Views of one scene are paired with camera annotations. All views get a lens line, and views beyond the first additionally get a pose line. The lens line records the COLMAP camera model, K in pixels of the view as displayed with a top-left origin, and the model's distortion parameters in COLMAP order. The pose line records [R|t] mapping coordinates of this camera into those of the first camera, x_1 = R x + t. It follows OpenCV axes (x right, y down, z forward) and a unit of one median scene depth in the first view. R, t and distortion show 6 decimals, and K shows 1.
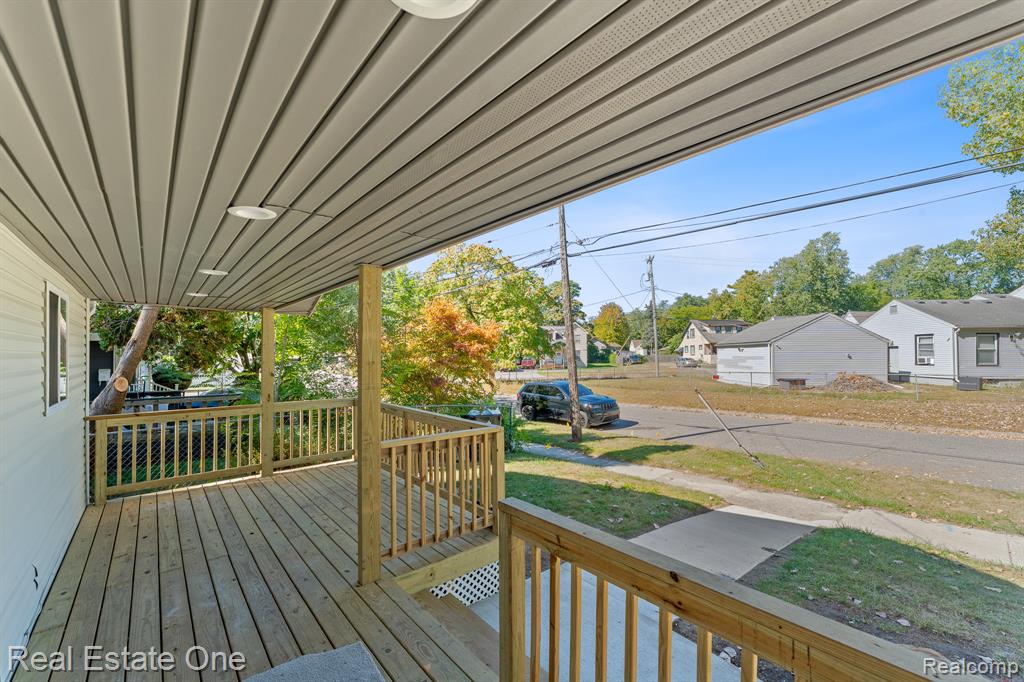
lens RADIAL K [[414.3, 0, 513.0], [0, 414.3, 350.3], [0, 0, 1]] dist [-0.001000, -0.000192]
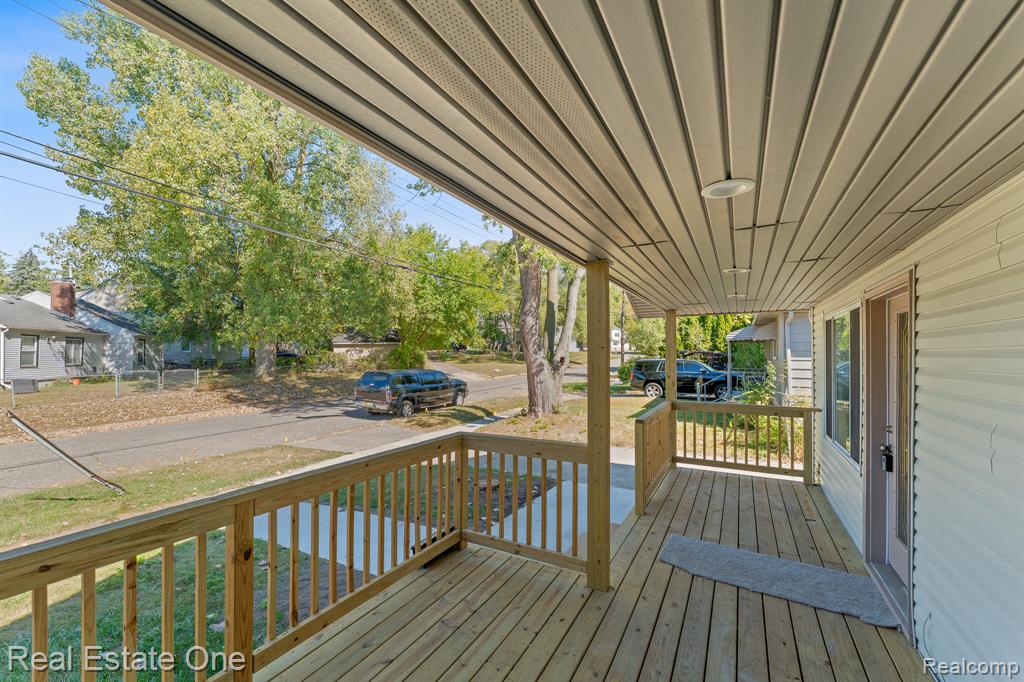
lens RADIAL K [[414.3, 0, 513.0], [0, 414.3, 350.3], [0, 0, 1]] dist [-0.001000, -0.000192]
pose [[-0.341212, 0.010163, 0.939931, -0.215501], [-0.004808, 0.999910, -0.012557, 0.002555], [-0.939974, -0.008804, -0.341133, 0.274751]]
